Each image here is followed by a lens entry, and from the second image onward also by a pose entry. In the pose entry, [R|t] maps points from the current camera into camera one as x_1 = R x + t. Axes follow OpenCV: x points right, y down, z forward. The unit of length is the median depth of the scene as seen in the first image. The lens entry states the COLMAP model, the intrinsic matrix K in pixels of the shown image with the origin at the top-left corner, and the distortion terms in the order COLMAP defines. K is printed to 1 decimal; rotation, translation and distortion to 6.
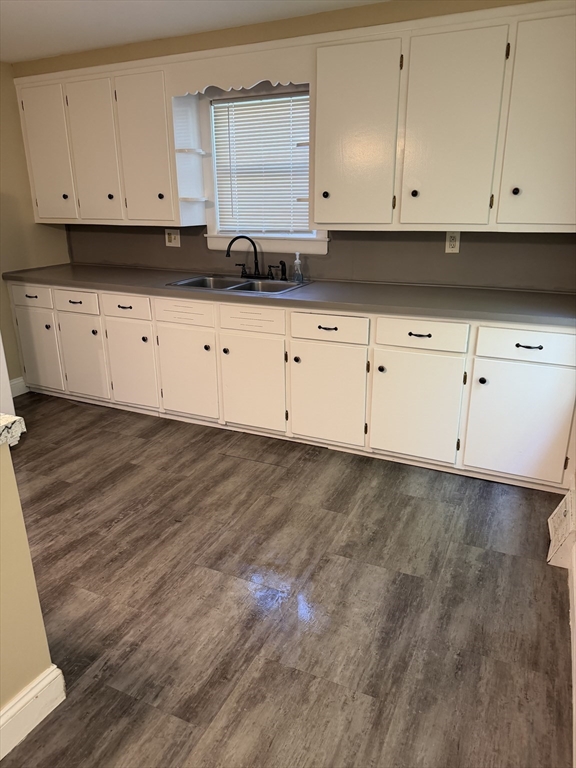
lens RADIAL K [[534.6, 0, 288.0], [0, 534.6, 384.0], [0, 0, 1]] dist [0.110464, -0.163836]
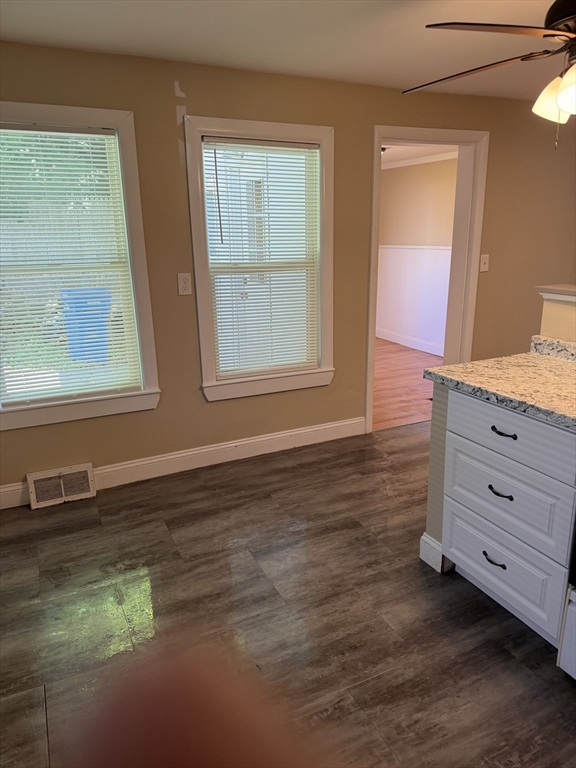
lens RADIAL K [[536.3, 0, 285.1], [0, 536.3, 386.5], [0, 0, 1]] dist [0.043577, -0.046928]
pose [[-0.774977, -0.150321, 0.613852, -0.590157], [0.230123, 0.837502, 0.495615, -0.402533], [-0.588603, 0.525352, -0.614452, 1.153467]]
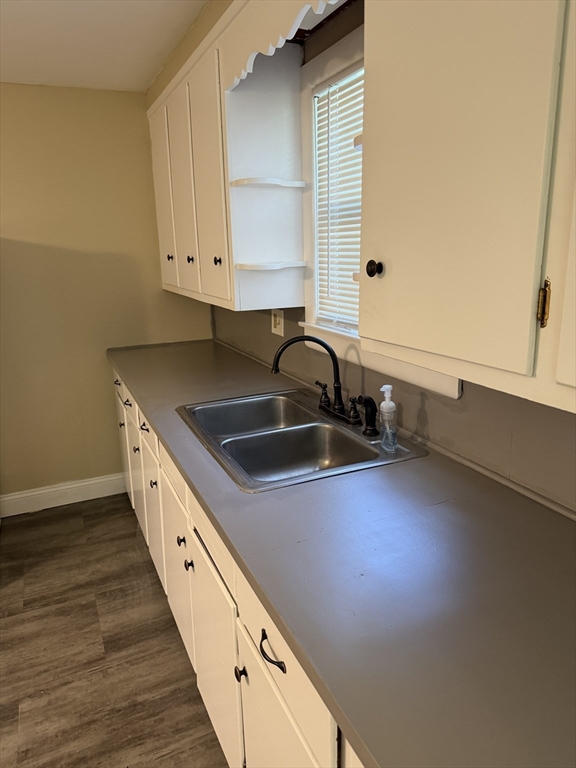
lens RADIAL K [[543.8, 0, 289.3], [0, 543.8, 386.9], [0, 0, 1]] dist [0.025687, -0.034306]
pose [[0.764884, 0.153386, -0.625640, 0.294534], [-0.194691, 0.980862, 0.002452, -0.293051], [0.614042, 0.119931, 0.780108, 0.772301]]
